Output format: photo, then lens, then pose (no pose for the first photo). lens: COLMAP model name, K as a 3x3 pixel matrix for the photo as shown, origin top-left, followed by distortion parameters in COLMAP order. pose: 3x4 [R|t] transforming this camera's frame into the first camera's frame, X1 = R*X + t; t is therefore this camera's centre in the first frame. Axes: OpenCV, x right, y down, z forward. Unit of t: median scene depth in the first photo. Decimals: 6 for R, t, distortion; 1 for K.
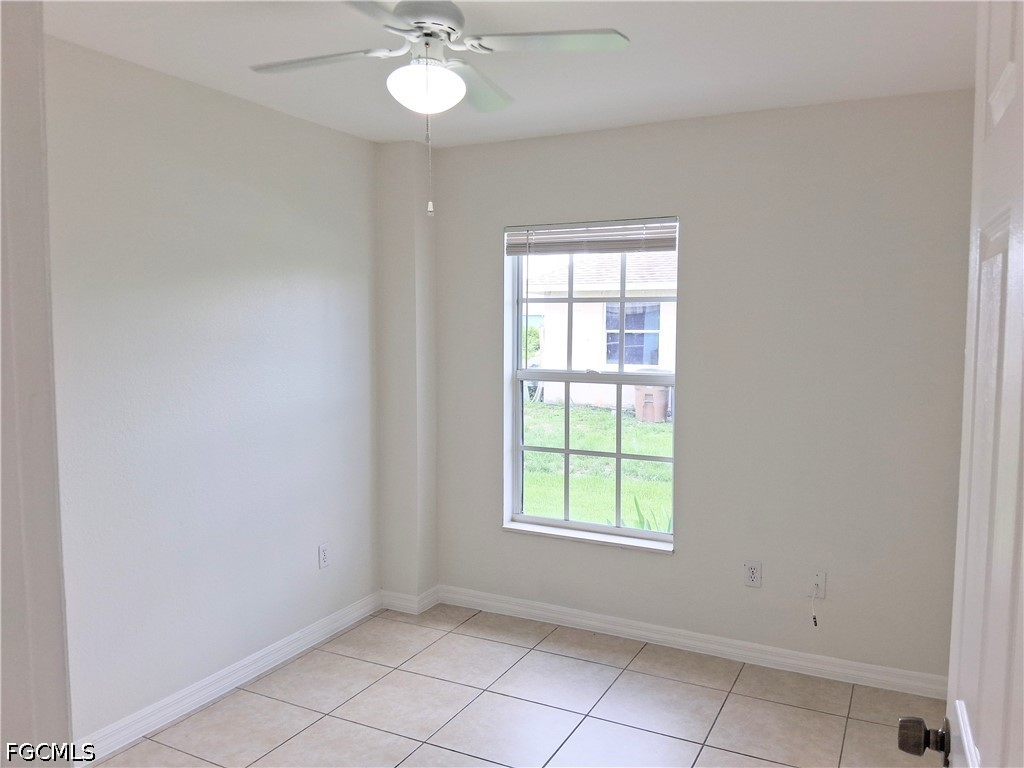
lens RADIAL K [[776.5, 0, 512.0], [0, 776.5, 384.0], [0, 0, 1]] dist [0.129675, -0.234771]
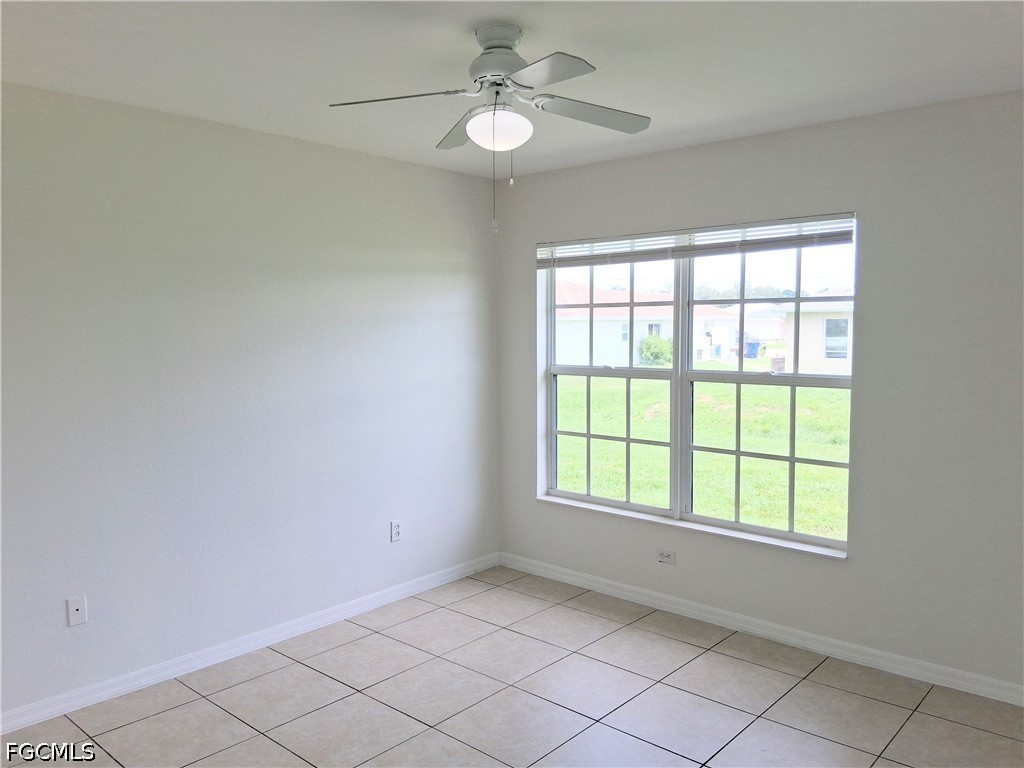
lens RADIAL K [[776.5, 0, 512.0], [0, 776.5, 384.0], [0, 0, 1]] dist [0.129675, -0.234771]
pose [[0.954899, 0.008865, -0.296798, 0.242628], [-0.010030, 0.999947, -0.002405, 0.010604], [0.296761, 0.005273, 0.954937, -0.112706]]
